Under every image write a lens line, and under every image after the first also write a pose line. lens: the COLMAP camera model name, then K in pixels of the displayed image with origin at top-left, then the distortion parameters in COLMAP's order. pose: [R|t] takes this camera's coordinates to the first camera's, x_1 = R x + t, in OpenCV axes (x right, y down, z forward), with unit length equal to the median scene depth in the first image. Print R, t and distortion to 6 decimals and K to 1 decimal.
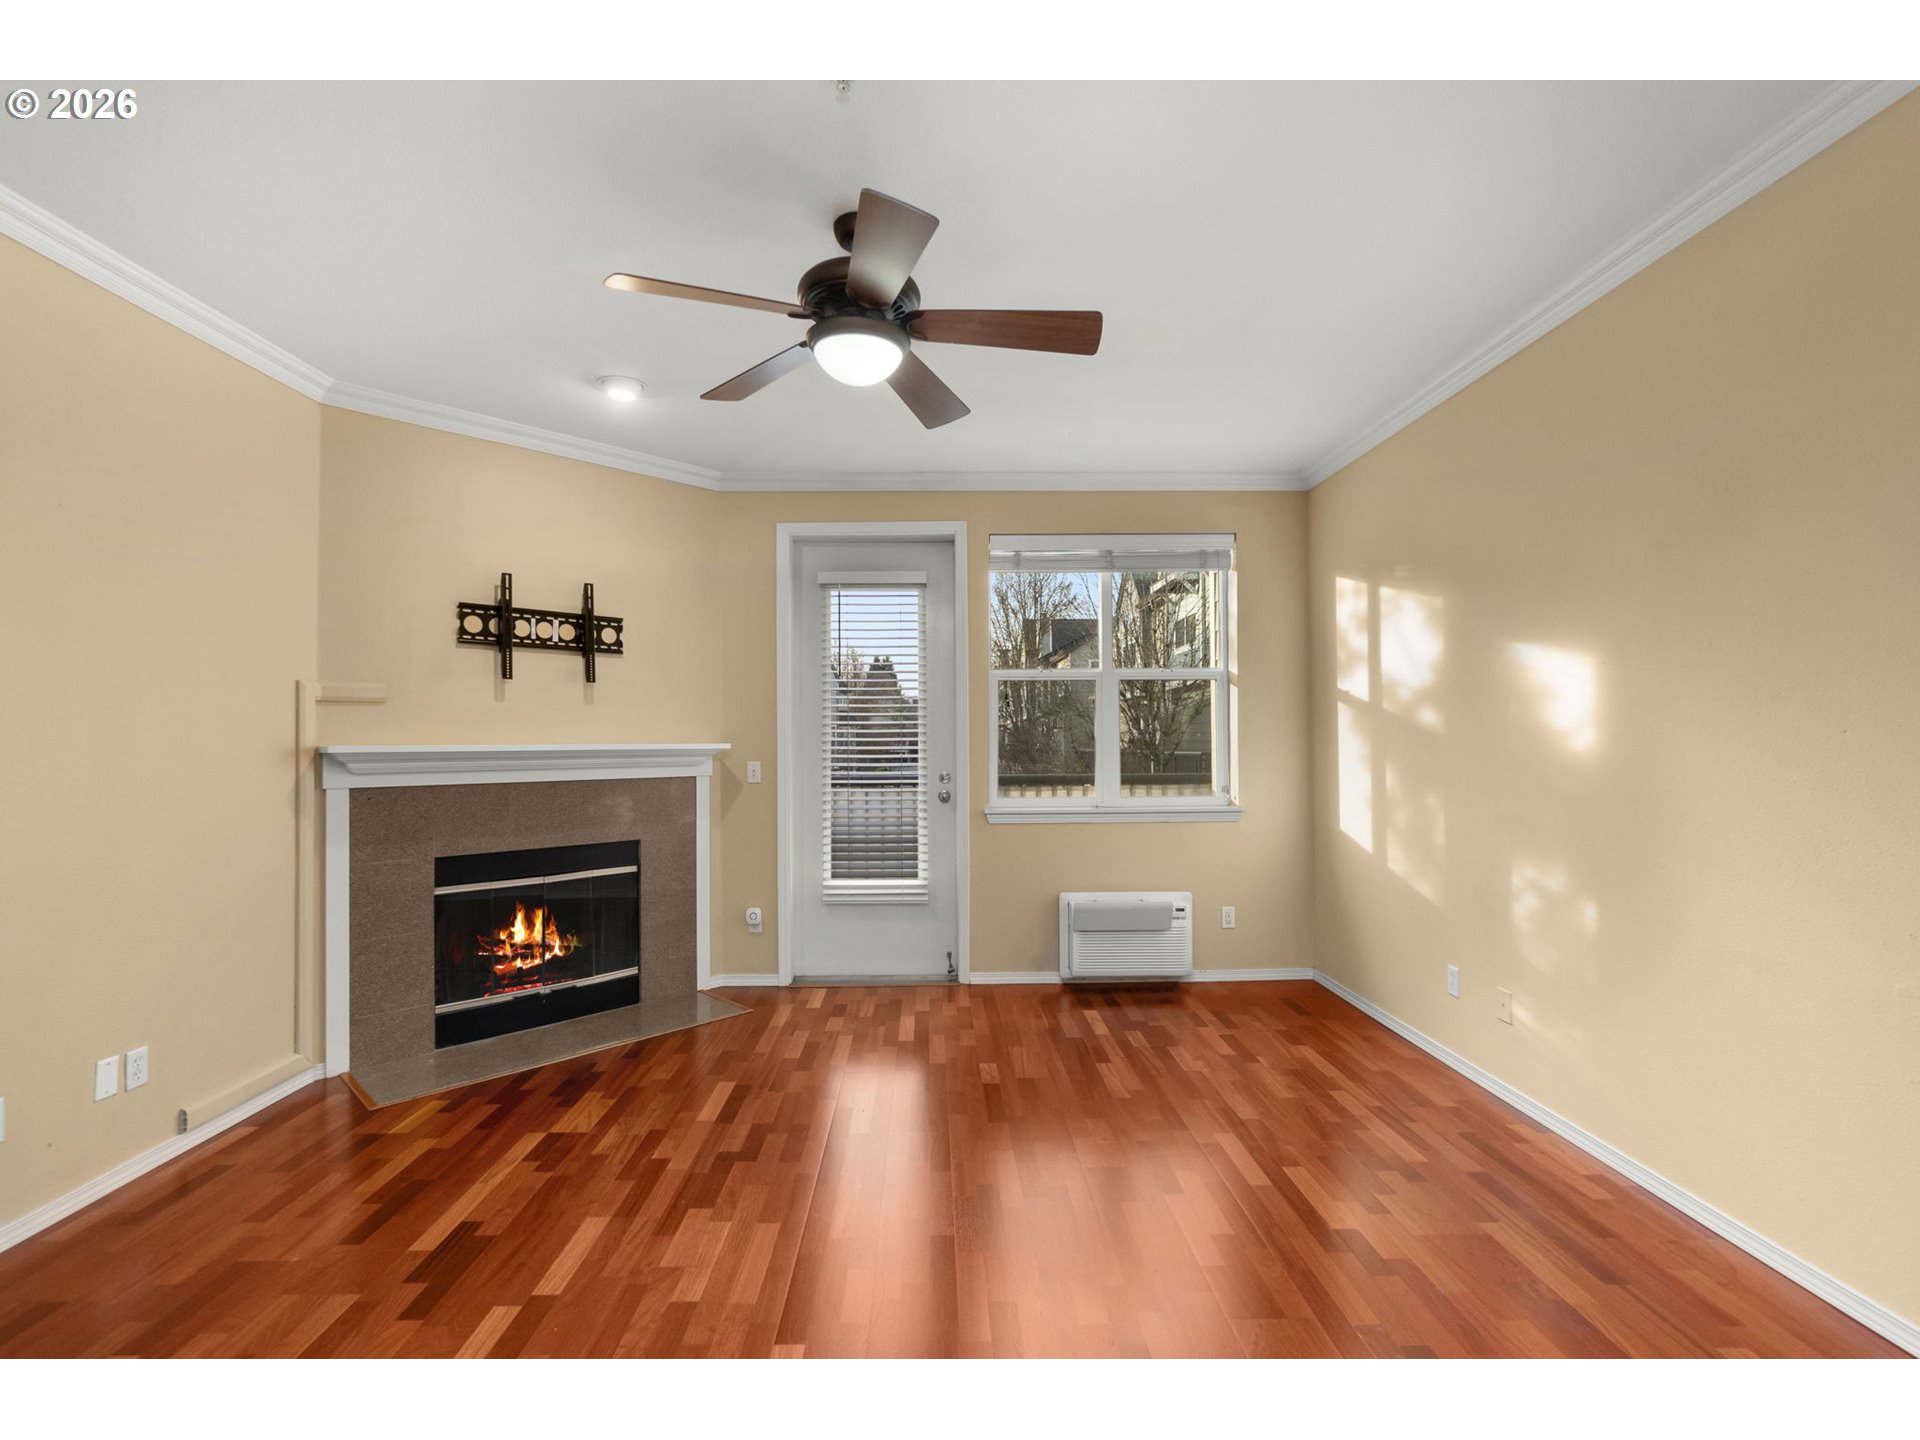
lens RADIAL K [[851.6, 0, 936.6], [0, 851.6, 730.0], [0, 0, 1]] dist [-0.016268, -0.000153]
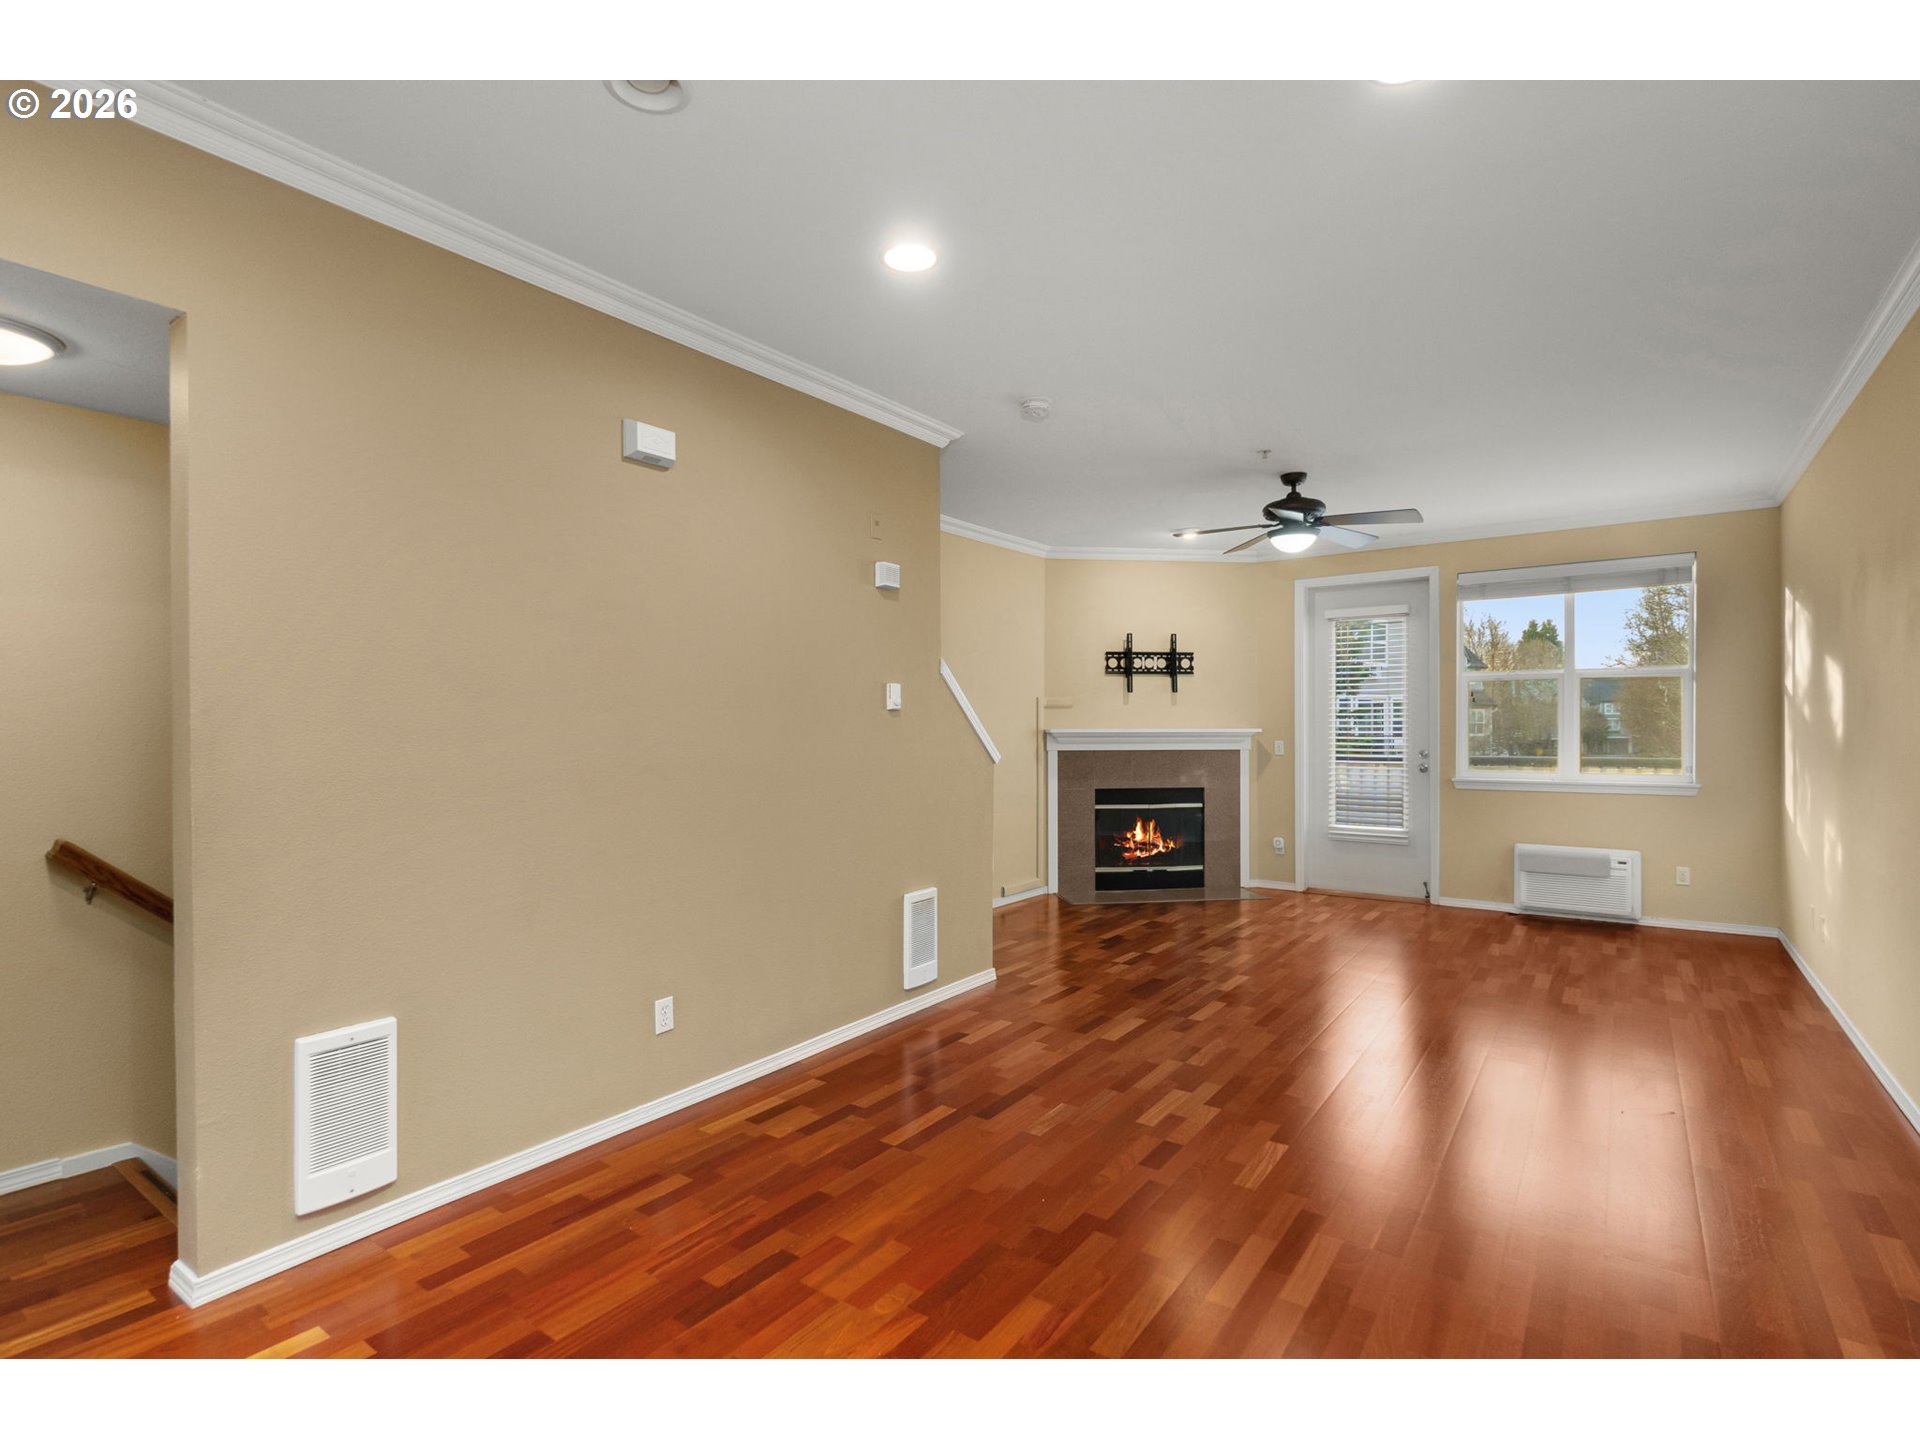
lens RADIAL K [[884.2, 0, 959.1], [0, 884.2, 728.3], [0, 0, 1]] dist [0.000006, -0.000131]
pose [[0.803162, 0.003466, -0.595750, 0.293604], [0.005983, 0.999886, 0.013883, -0.011371], [0.595731, -0.014714, 0.803050, -0.664247]]
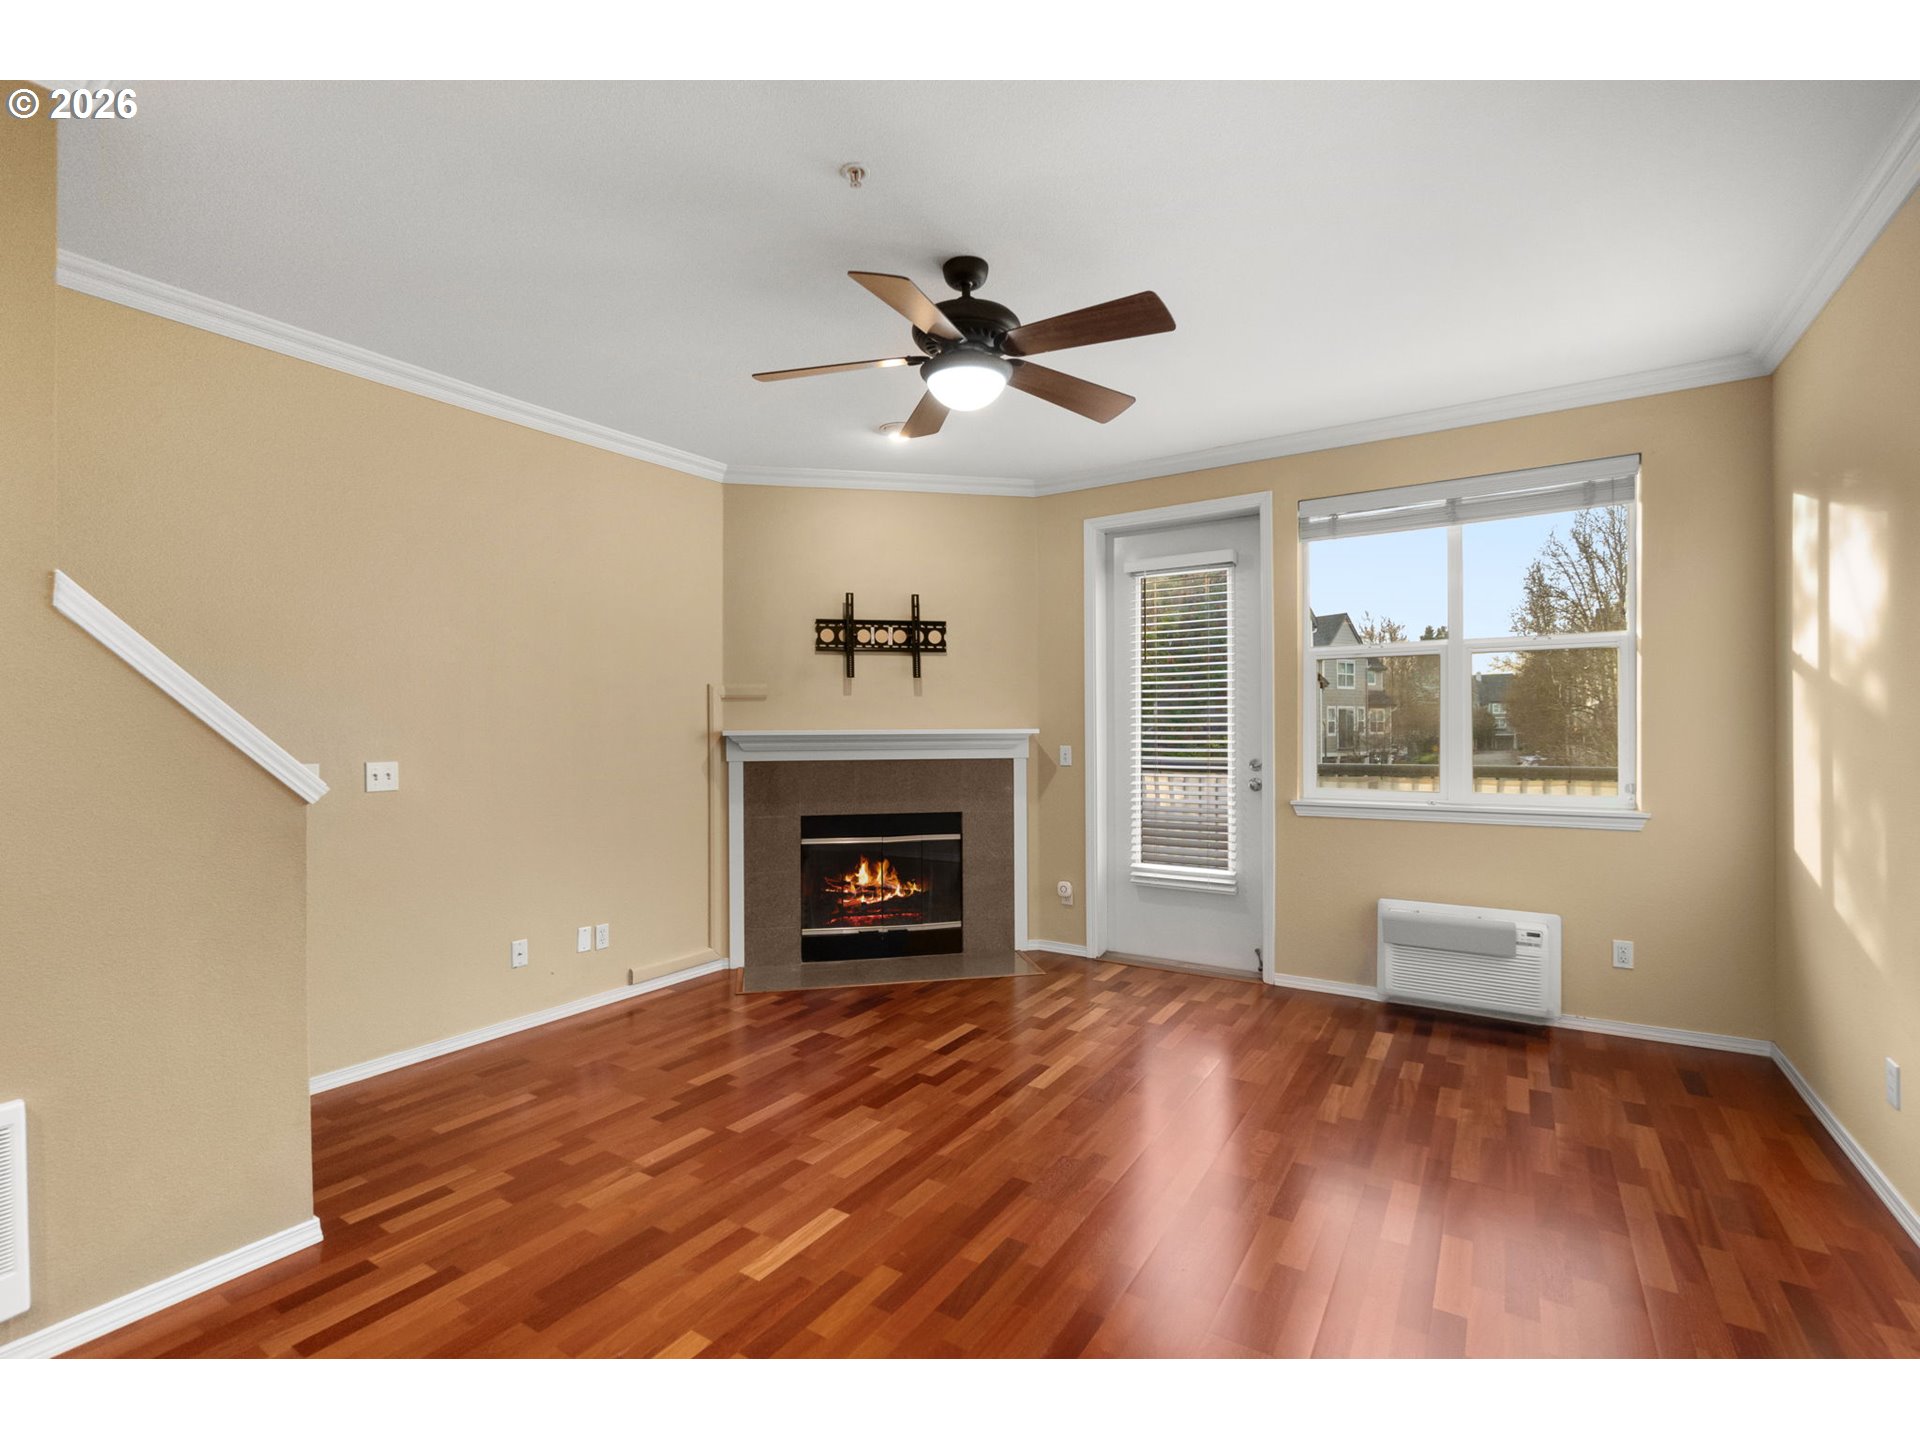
lens RADIAL K [[851.6, 0, 936.6], [0, 851.6, 730.0], [0, 0, 1]] dist [-0.016268, -0.000153]
pose [[0.831263, 0.001117, -0.555878, 0.275689], [0.009273, 0.999831, 0.015876, -0.001339], [0.555802, -0.018352, 0.831112, 0.021436]]
